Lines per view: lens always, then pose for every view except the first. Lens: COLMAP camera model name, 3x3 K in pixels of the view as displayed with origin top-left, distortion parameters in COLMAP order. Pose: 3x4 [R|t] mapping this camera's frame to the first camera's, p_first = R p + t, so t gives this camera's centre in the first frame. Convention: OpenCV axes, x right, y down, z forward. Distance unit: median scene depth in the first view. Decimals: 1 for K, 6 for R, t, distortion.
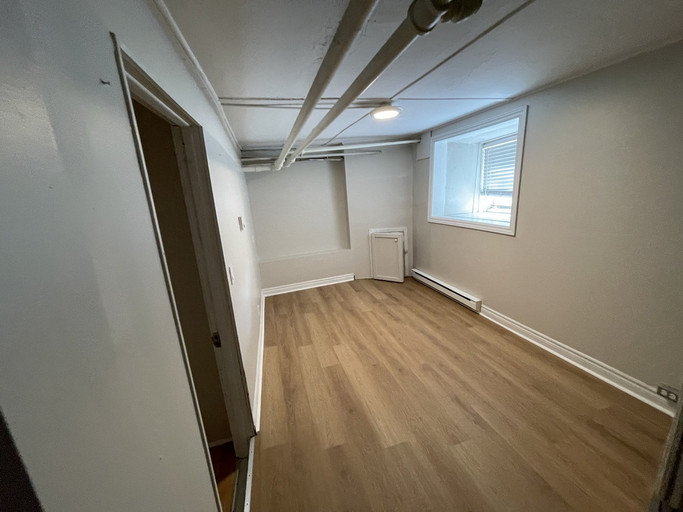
lens RADIAL K [[275.3, 0, 341.0], [0, 275.3, 256.0], [0, 0, 1]] dist [-0.000503, 0.000238]
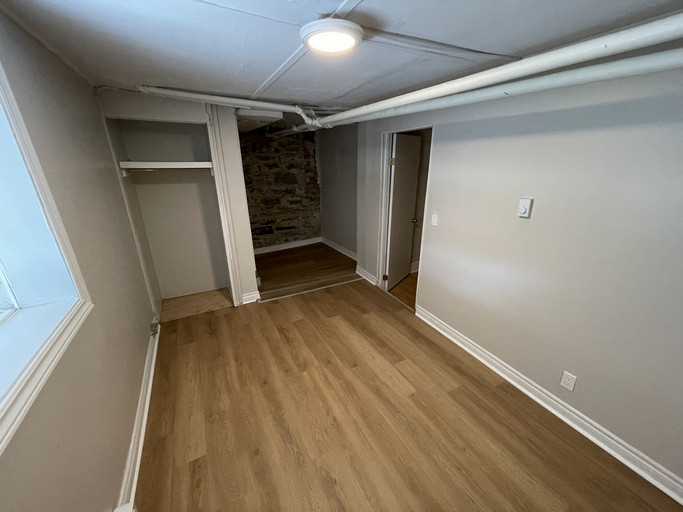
lens RADIAL K [[275.3, 0, 341.3], [0, 275.3, 257.8], [0, 0, 1]] dist [-0.000503, 0.000238]
pose [[-0.973938, 0.154397, -0.166151, 0.258500], [0.034774, 0.825528, 0.563289, -0.427123], [0.224132, 0.542831, -0.809382, 1.496830]]
